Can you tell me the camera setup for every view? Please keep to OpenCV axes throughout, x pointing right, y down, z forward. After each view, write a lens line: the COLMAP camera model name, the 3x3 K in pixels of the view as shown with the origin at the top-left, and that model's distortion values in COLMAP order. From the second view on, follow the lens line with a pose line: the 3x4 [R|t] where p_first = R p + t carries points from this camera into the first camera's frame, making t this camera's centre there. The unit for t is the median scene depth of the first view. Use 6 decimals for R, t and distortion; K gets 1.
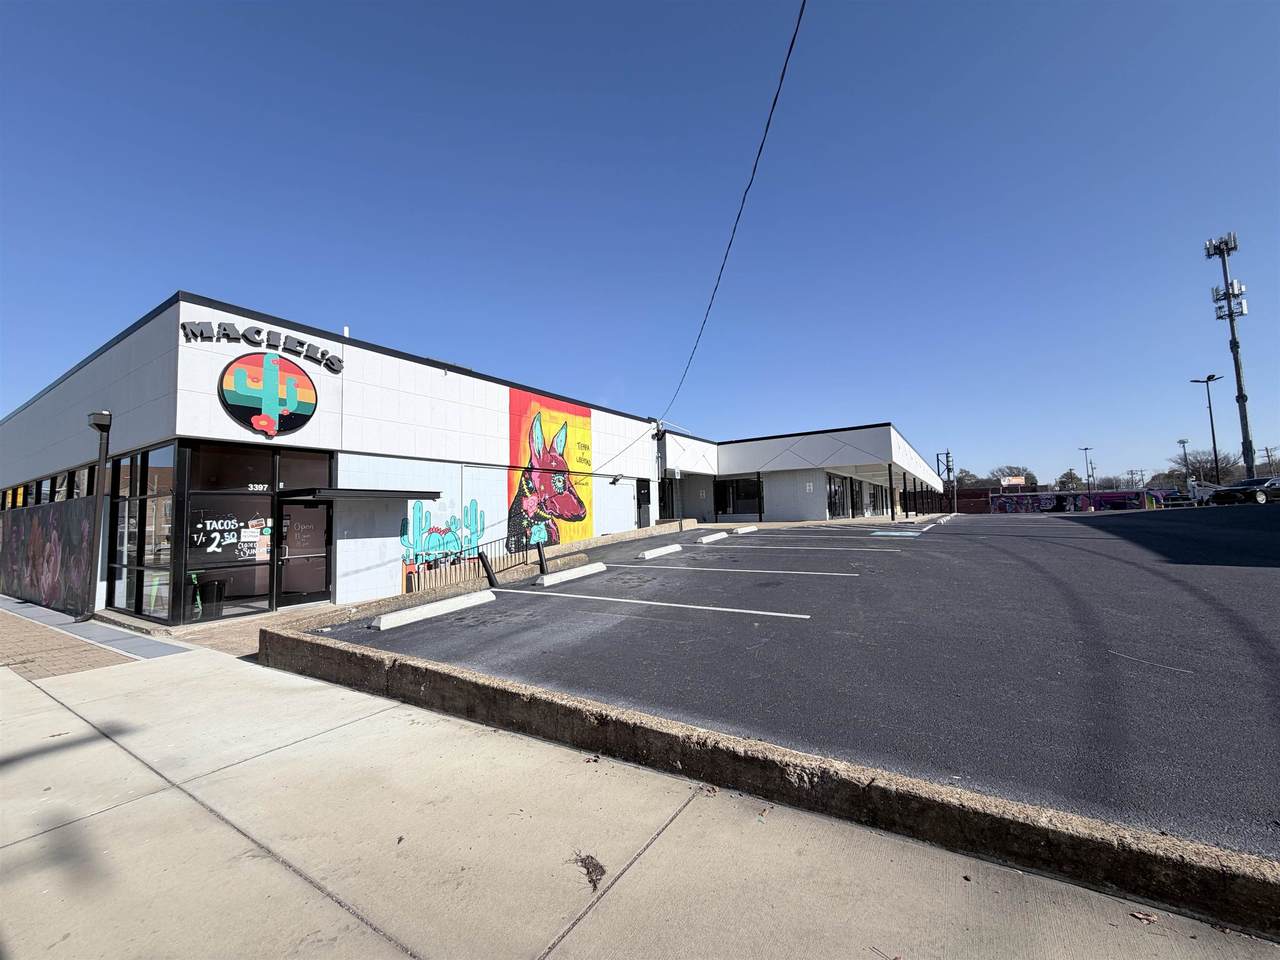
lens RADIAL K [[513.1, 0, 640.0], [0, 513.1, 480.0], [0, 0, 1]] dist [0.000421, 0.000057]
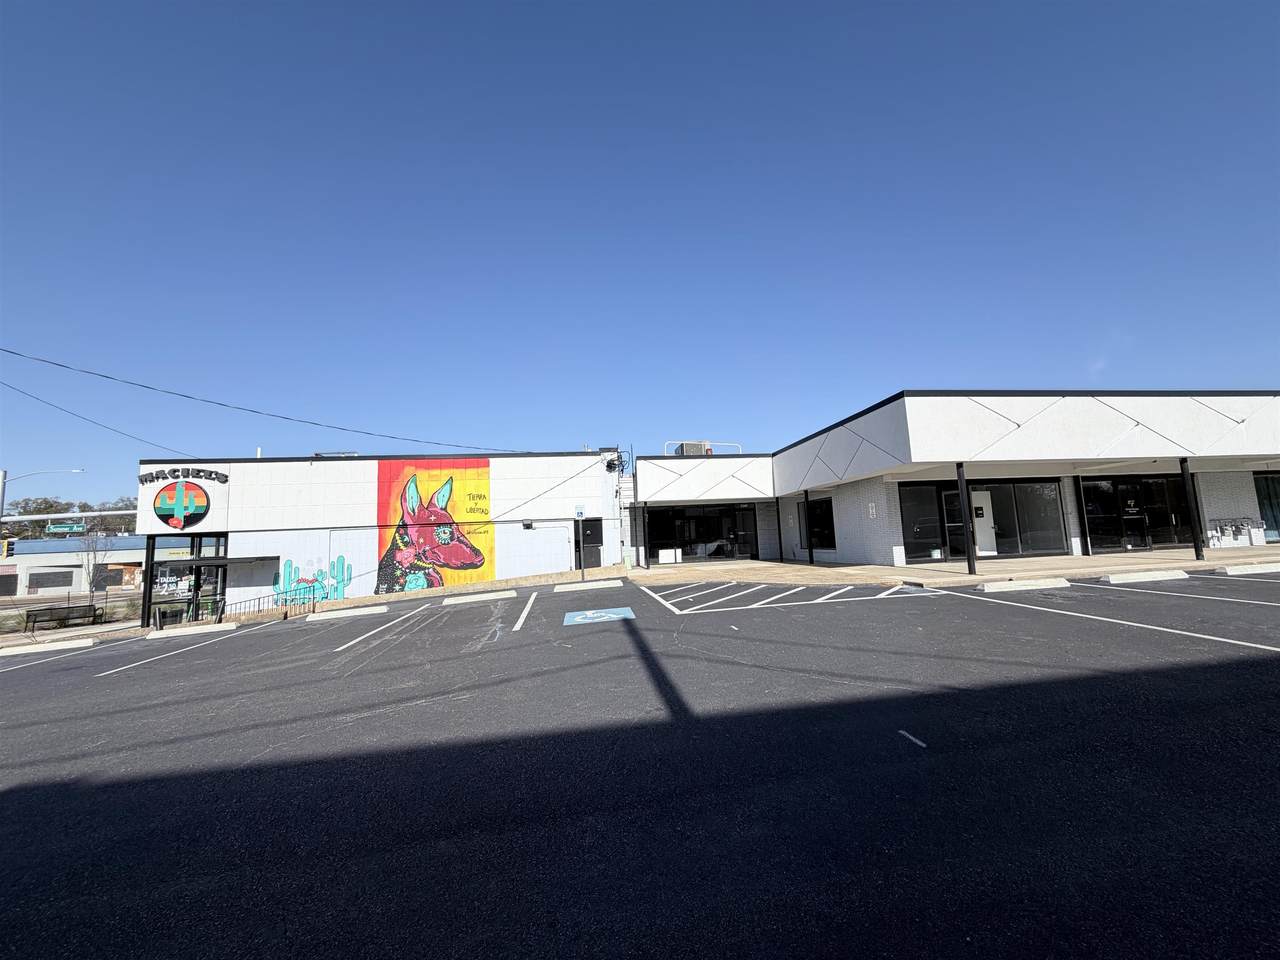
lens RADIAL K [[513.1, 0, 640.0], [0, 513.1, 480.0], [0, 0, 1]] dist [0.000421, 0.000057]
pose [[0.656930, -0.090044, -0.748555, 1.012101], [0.080943, 0.995527, -0.048717, -0.024389], [0.749594, -0.028586, 0.661280, 0.635157]]
